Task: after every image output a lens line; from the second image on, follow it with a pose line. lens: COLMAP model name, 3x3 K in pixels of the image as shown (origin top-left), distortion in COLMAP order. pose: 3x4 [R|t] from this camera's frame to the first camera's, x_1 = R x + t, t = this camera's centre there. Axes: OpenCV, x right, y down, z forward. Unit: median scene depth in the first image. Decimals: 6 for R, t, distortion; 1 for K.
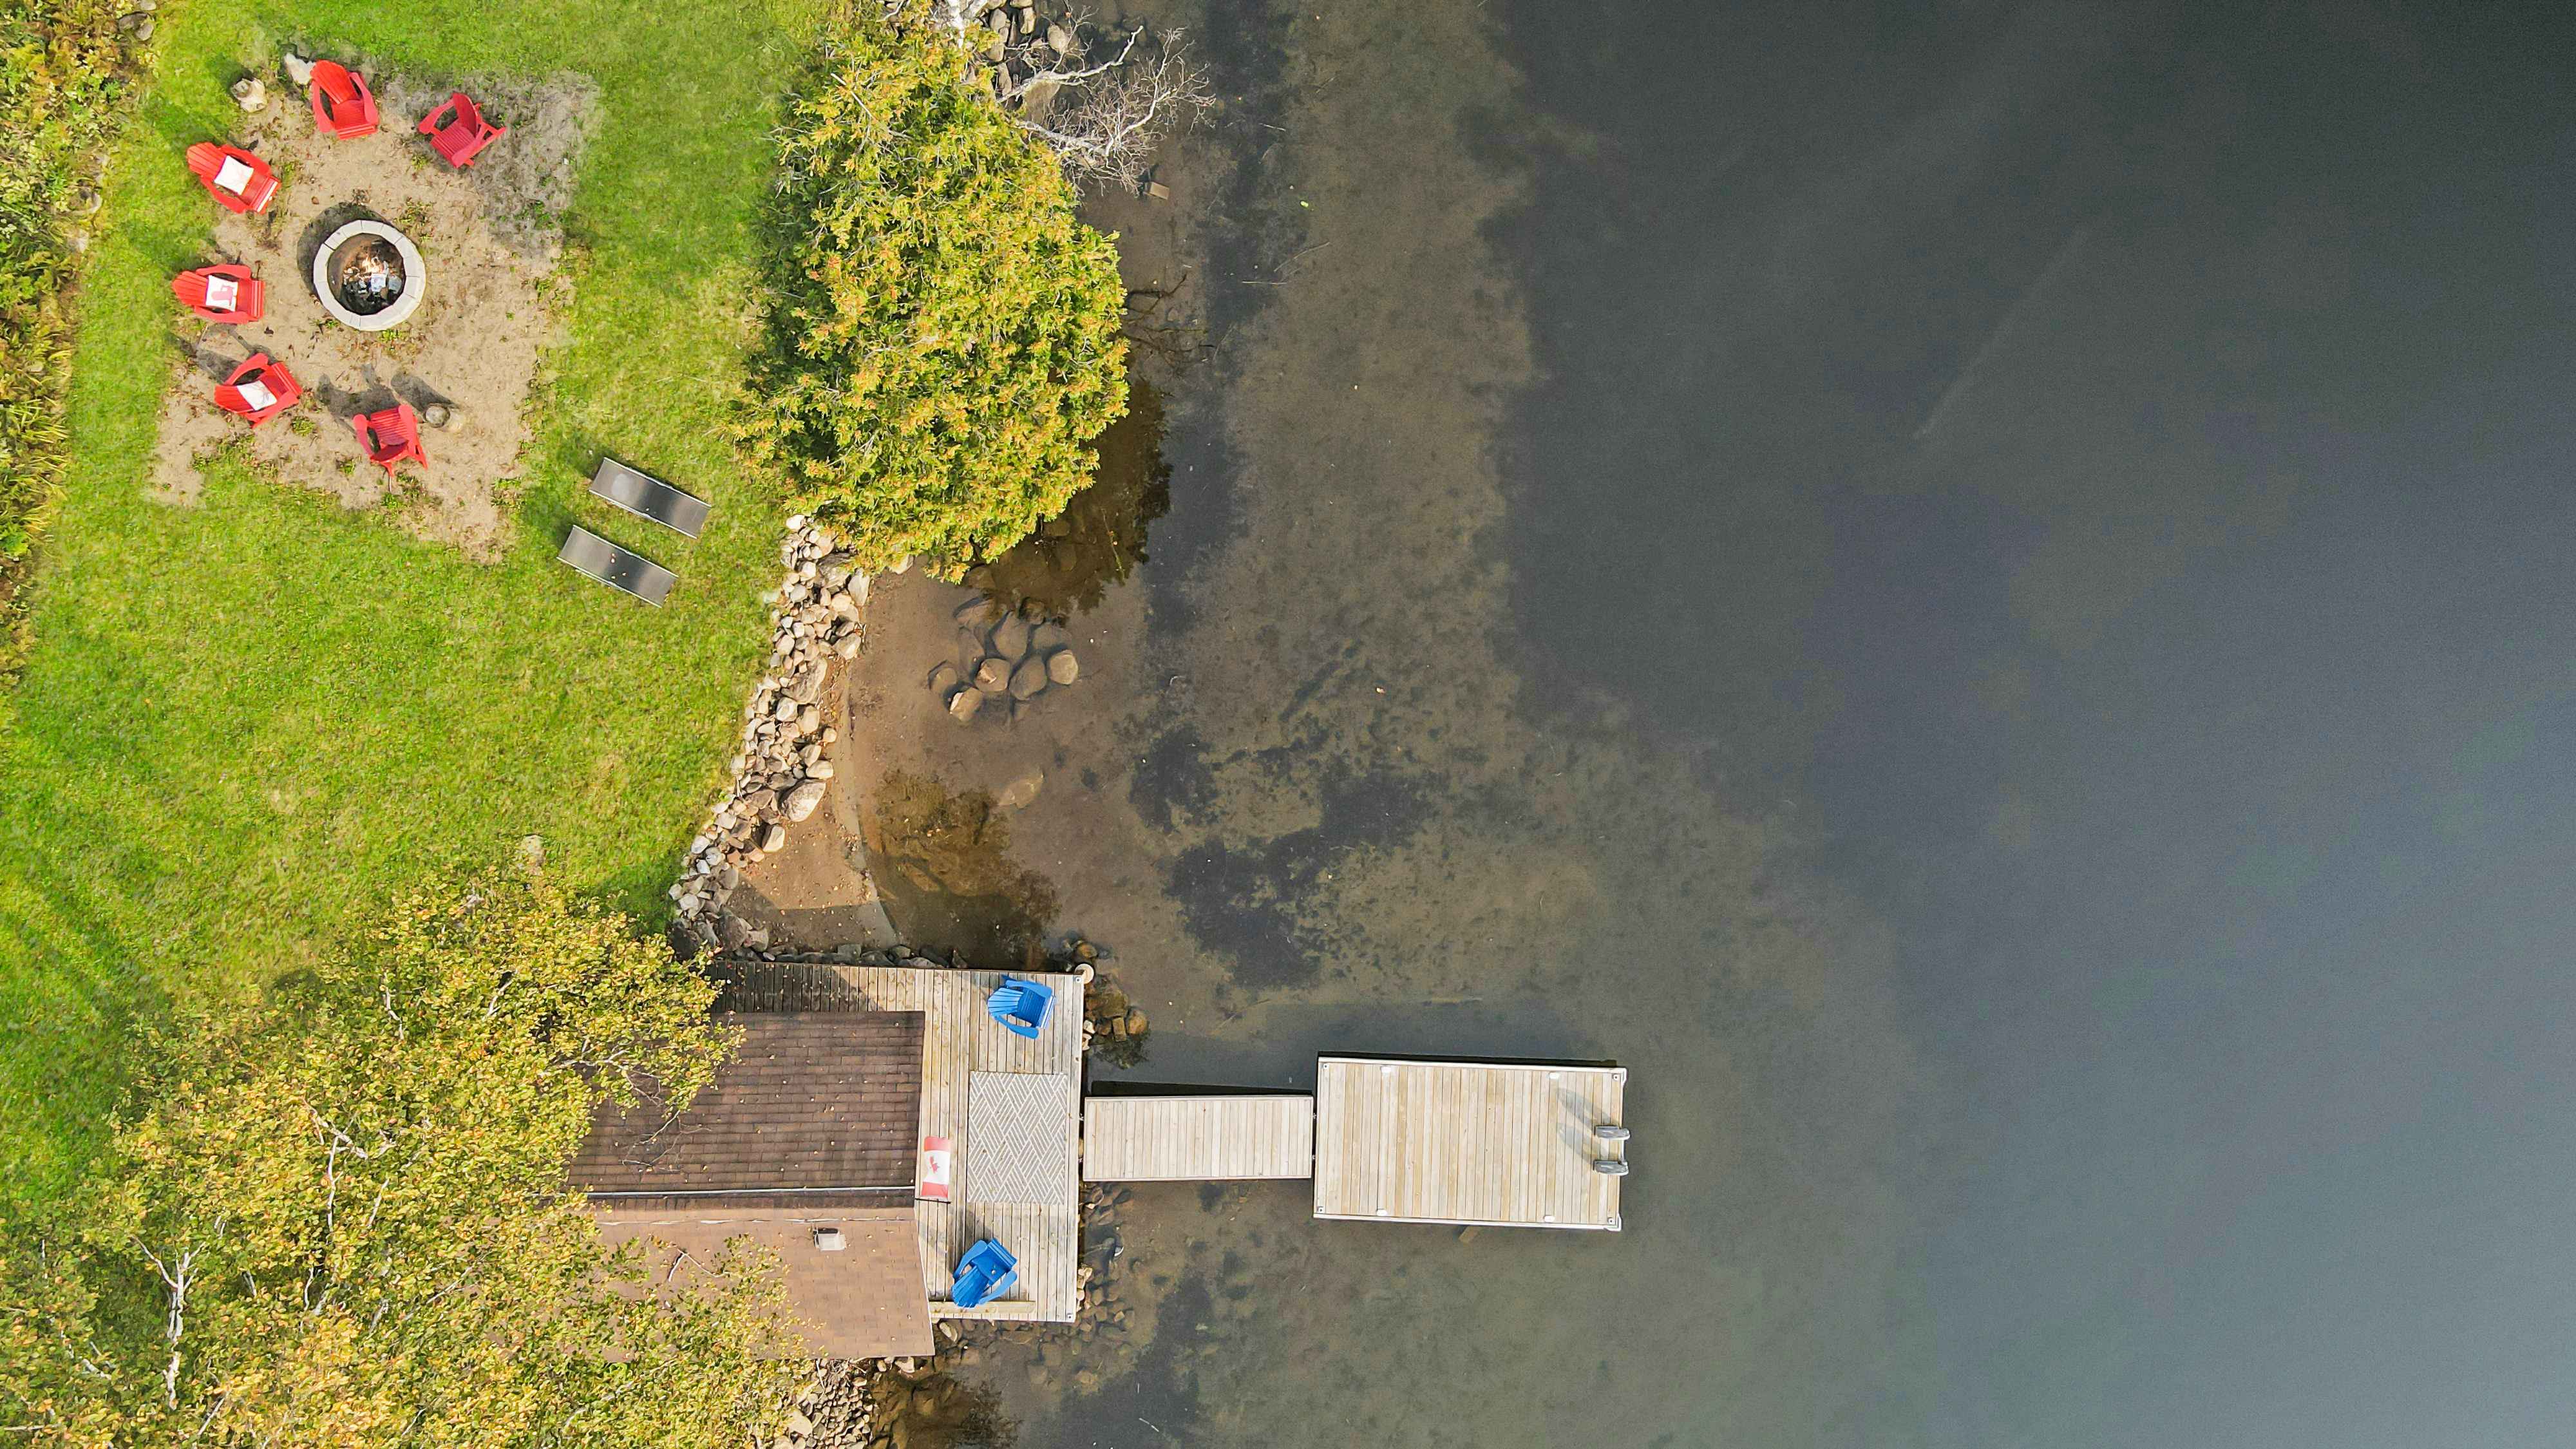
lens RADIAL K [[1911.5, 0, 1290.8], [0, 1911.5, 728.7], [0, 0, 1]] dist [-0.004323, 0.034579]
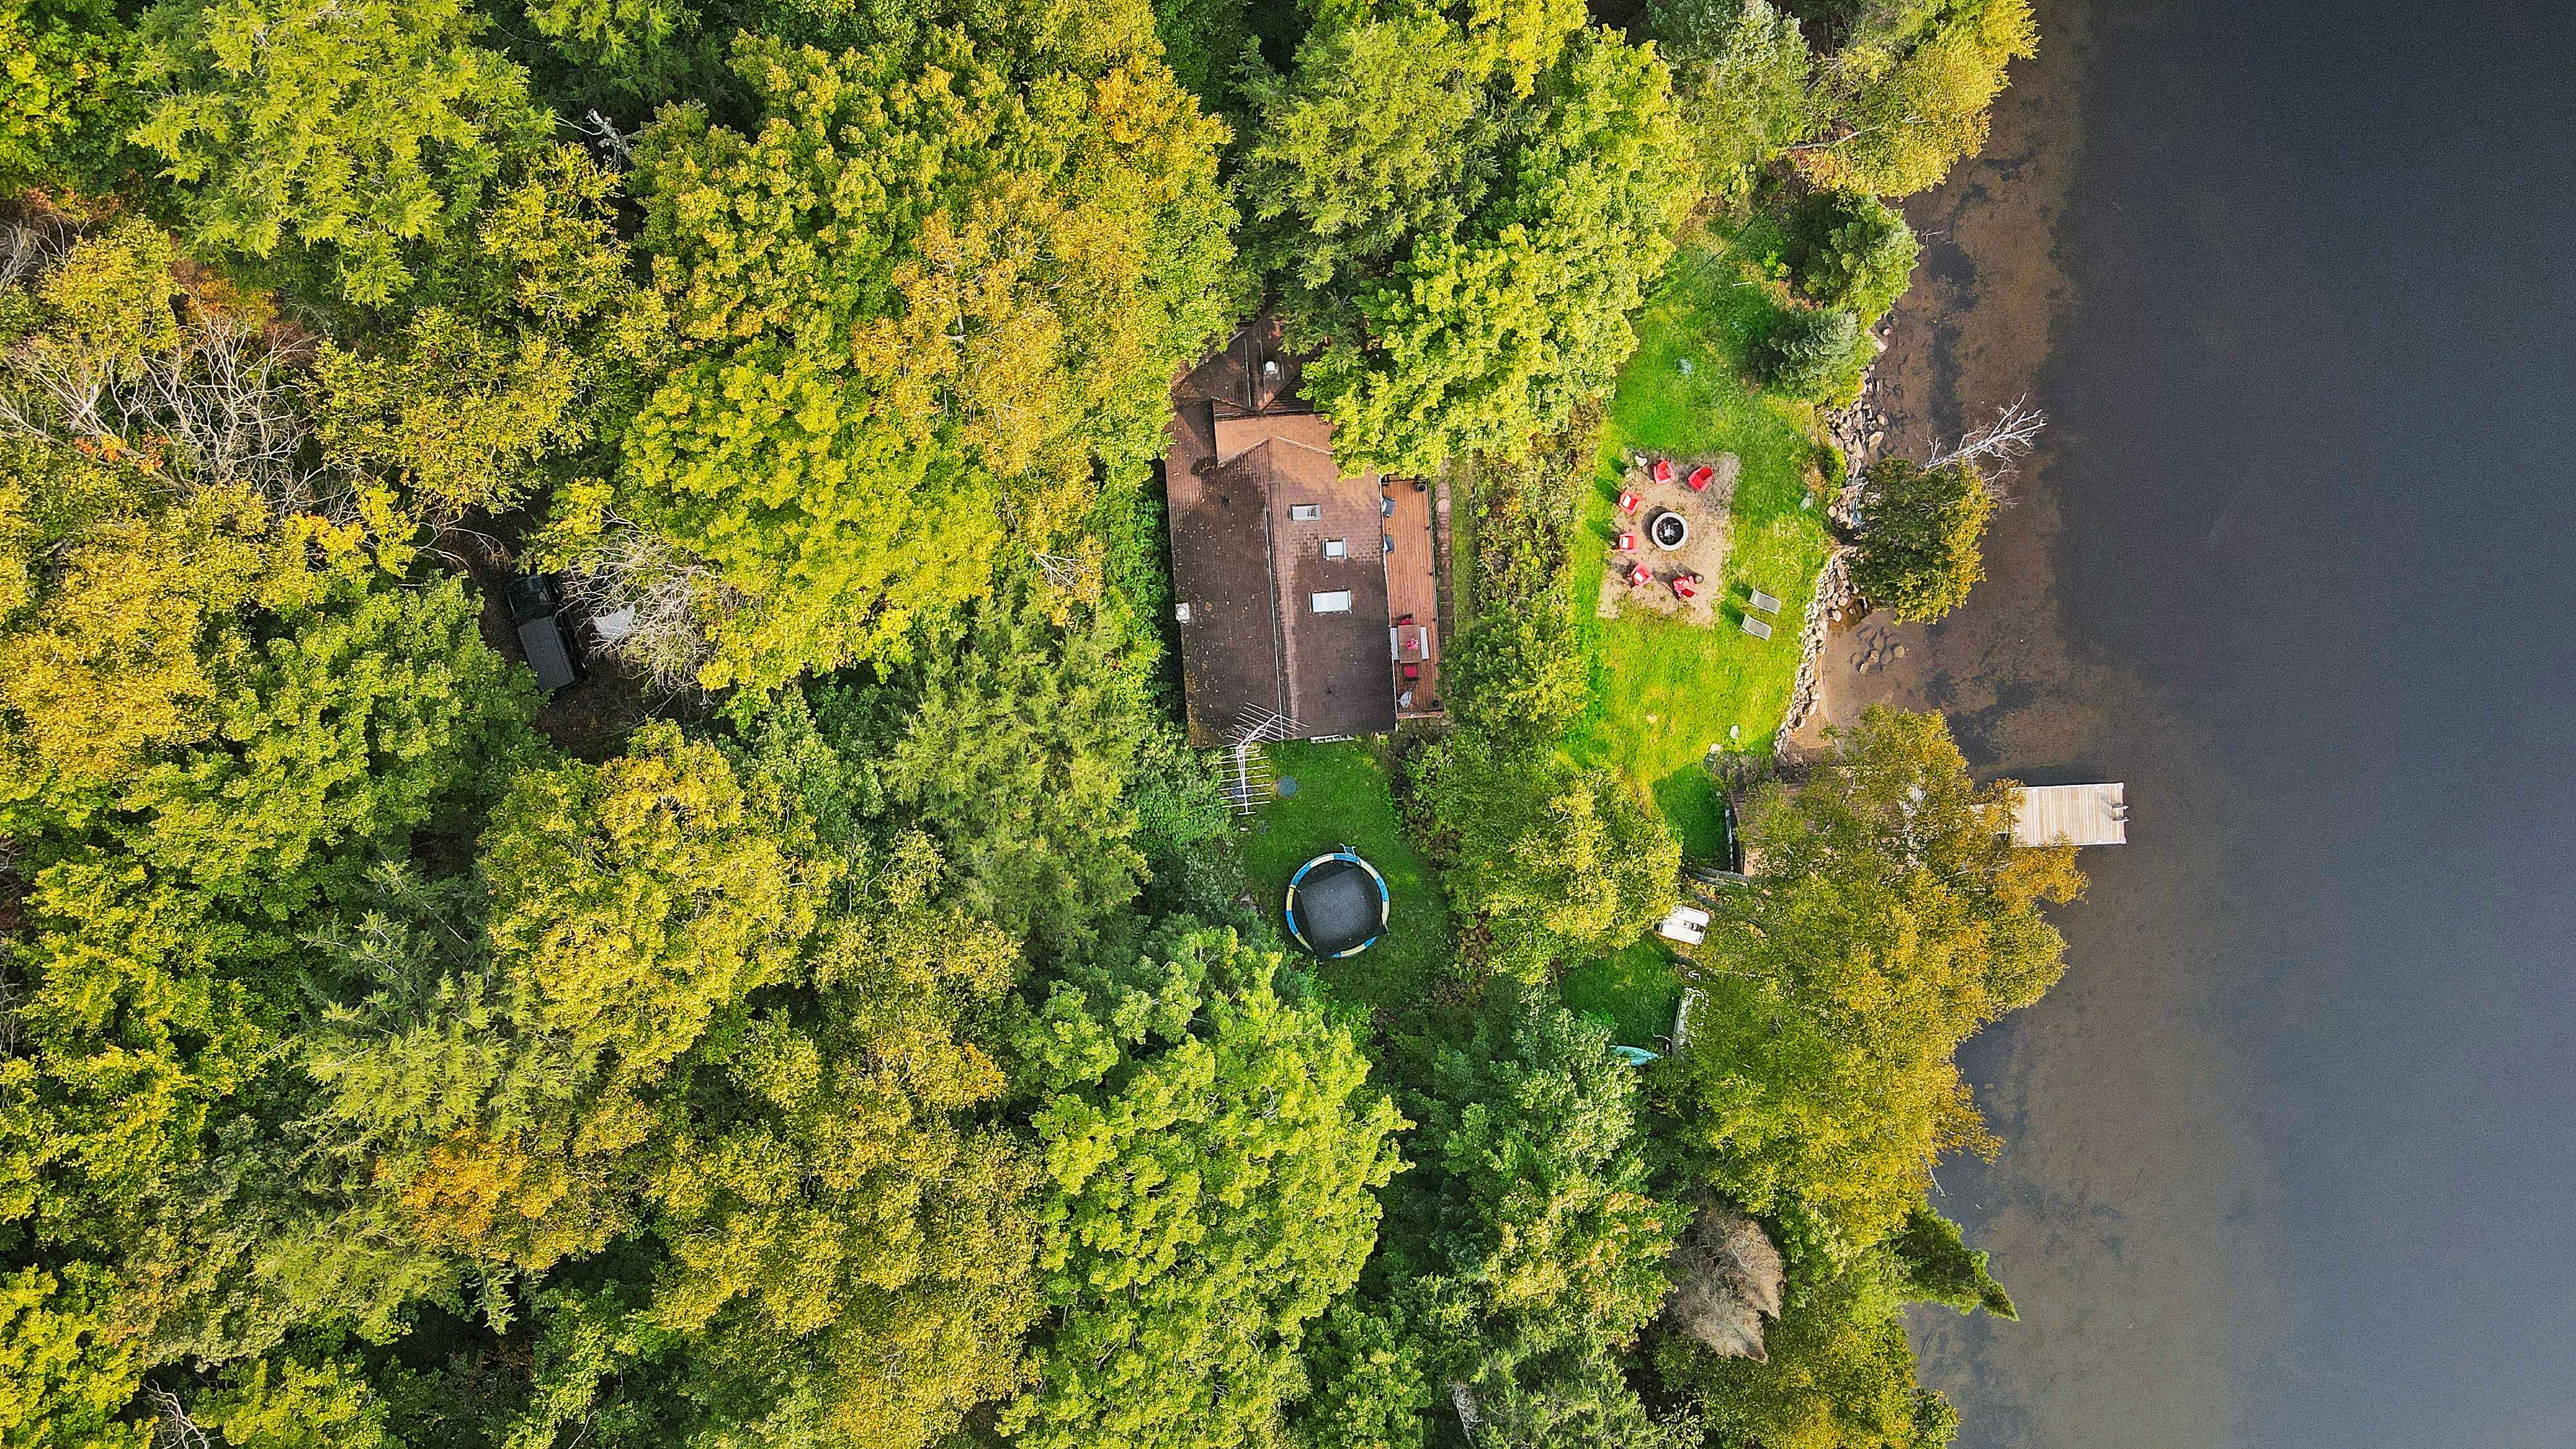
lens RADIAL K [[1911.5, 0, 1293.3], [0, 1911.5, 715.8], [0, 0, 1]] dist [-0.004323, 0.034579]
pose [[0.996956, -0.077799, 0.005076, -0.999027], [0.077825, 0.996953, -0.005190, 0.005498], [-0.004657, 0.005569, 0.999974, -1.697391]]
